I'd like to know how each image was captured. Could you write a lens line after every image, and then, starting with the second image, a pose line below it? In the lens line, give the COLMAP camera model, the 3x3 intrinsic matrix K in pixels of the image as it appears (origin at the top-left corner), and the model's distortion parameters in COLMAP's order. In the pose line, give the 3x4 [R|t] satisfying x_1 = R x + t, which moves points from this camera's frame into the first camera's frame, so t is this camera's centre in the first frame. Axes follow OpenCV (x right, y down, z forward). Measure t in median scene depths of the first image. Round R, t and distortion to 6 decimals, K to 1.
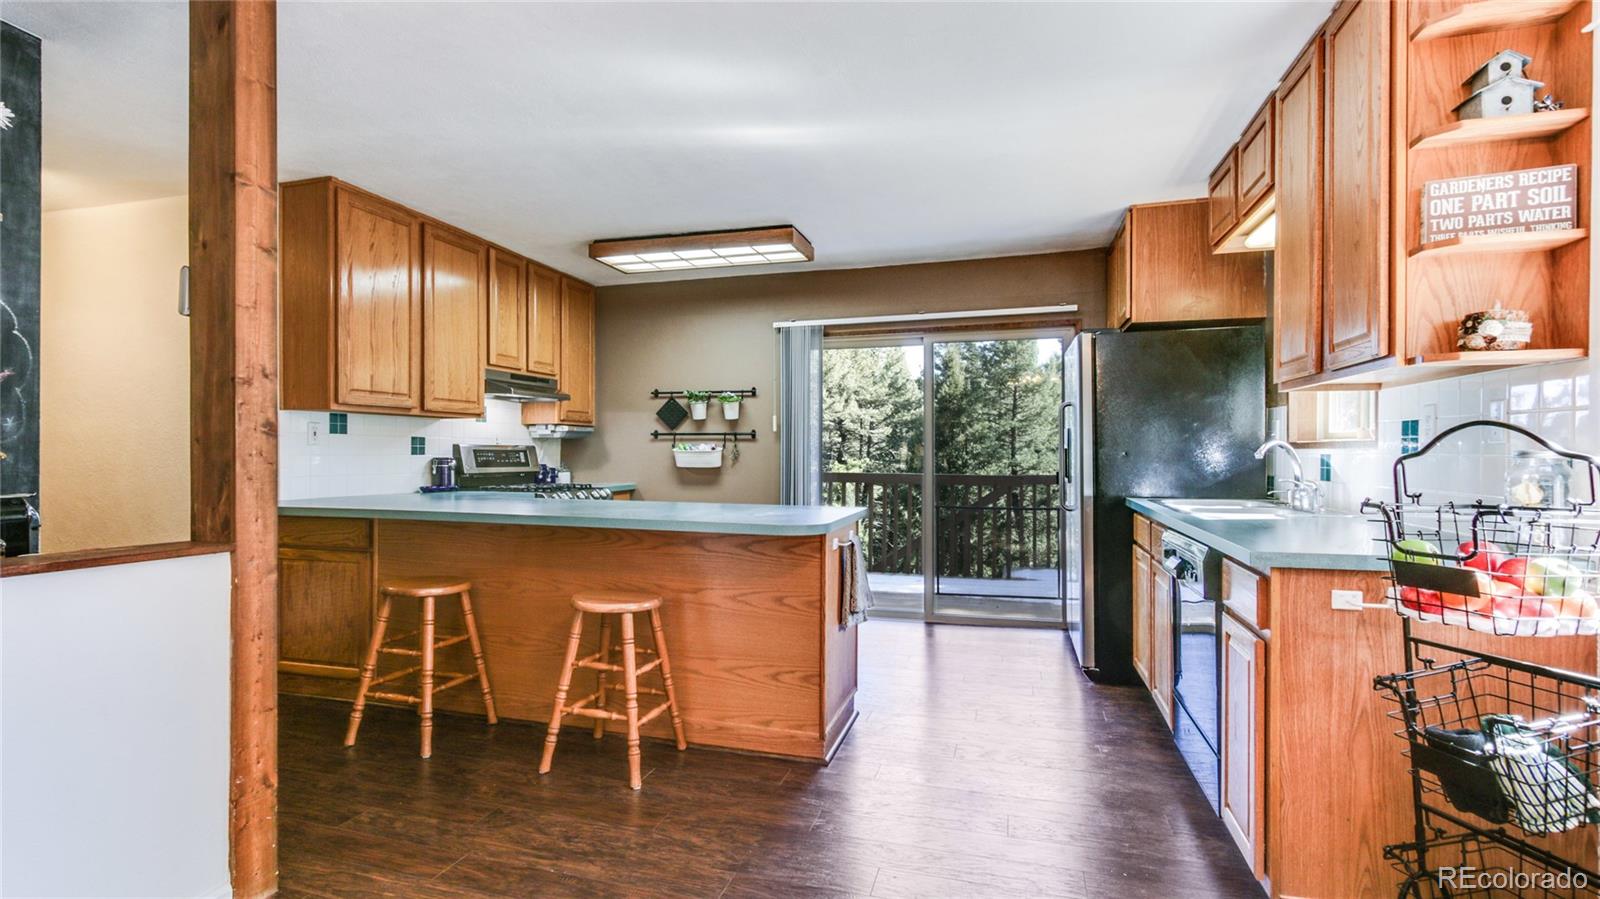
lens RADIAL K [[754.6, 0, 767.6], [0, 754.6, 454.3], [0, 0, 1]] dist [-0.000744, 0.000462]
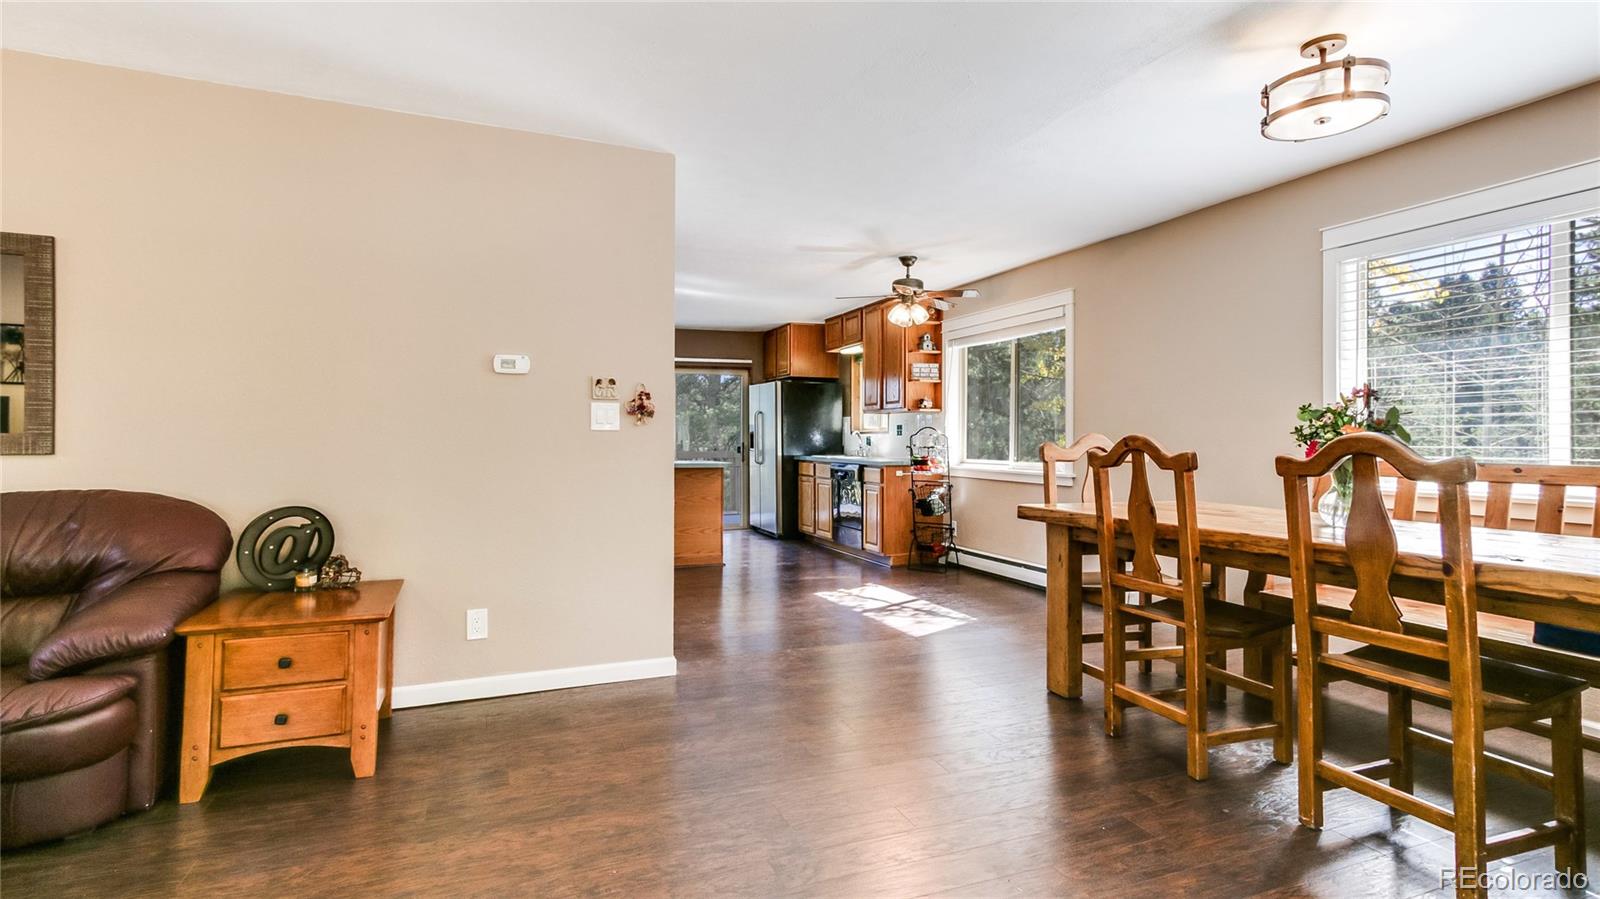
lens RADIAL K [[759.8, 0, 795.1], [0, 759.8, 439.9], [0, 0, 1]] dist [0.027883, 0.000605]
pose [[0.778199, -0.002099, 0.628014, -0.864193], [0.003743, 0.999992, -0.001296, 0.012083], [-0.628006, 0.003359, 0.778201, -0.697208]]
